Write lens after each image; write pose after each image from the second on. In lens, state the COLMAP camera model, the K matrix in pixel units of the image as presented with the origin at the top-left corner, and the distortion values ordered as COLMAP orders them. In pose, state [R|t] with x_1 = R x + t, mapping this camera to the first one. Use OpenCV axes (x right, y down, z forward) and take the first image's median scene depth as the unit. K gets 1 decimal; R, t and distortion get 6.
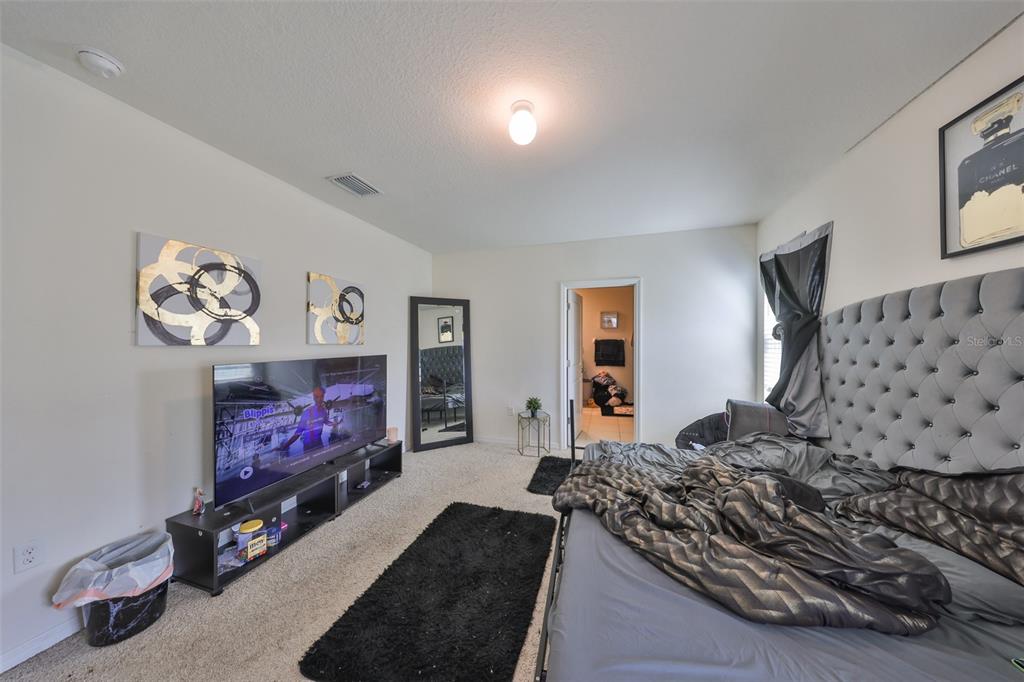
lens RADIAL K [[316.1, 0, 513.2], [0, 316.1, 340.2], [0, 0, 1]] dist [-0.003541, 0.000524]
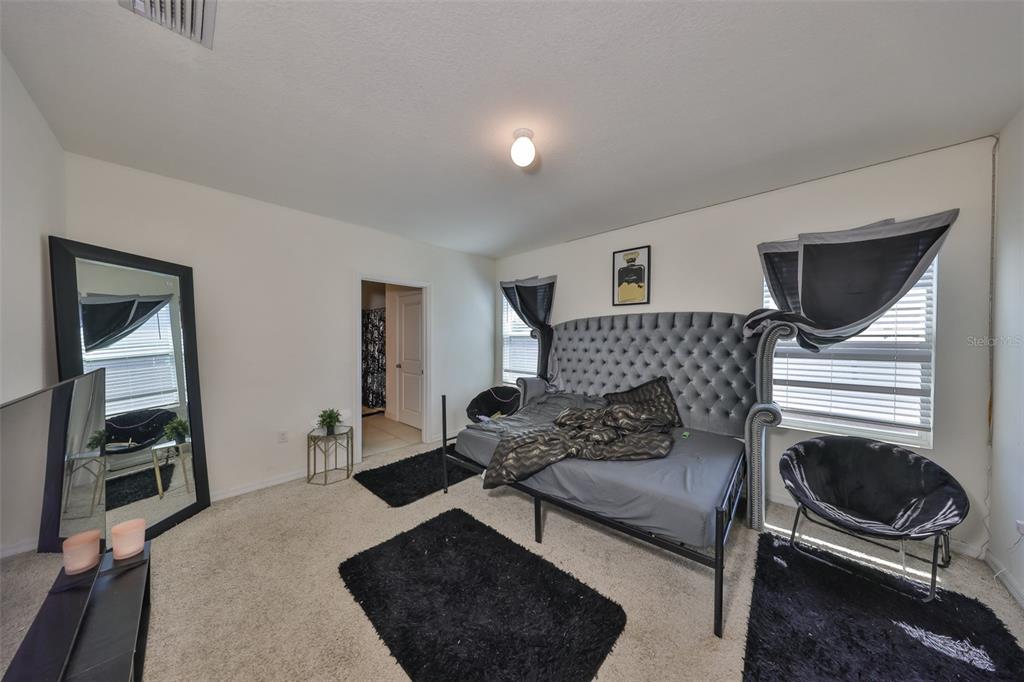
lens RADIAL K [[316.1, 0, 507.9], [0, 316.1, 342.2], [0, 0, 1]] dist [-0.003541, 0.000524]
pose [[0.446591, -0.000009, 0.894738, -0.800148], [-0.003775, 0.999991, 0.001895, 0.014107], [-0.894730, -0.004223, 0.446587, 0.427602]]
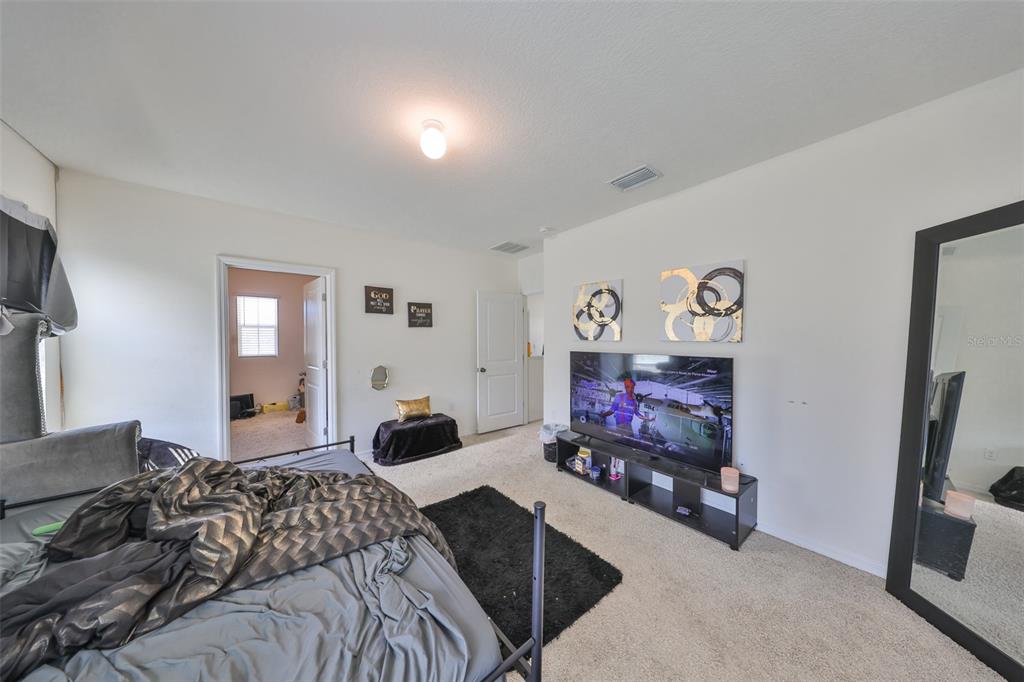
lens RADIAL K [[316.1, 0, 517.0], [0, 316.1, 342.9], [0, 0, 1]] dist [-0.003541, 0.000524]
pose [[-0.571578, 0.020320, -0.820296, 0.593419], [0.008369, 0.999786, 0.018935, -0.005296], [0.820505, 0.003958, -0.571626, 1.443294]]
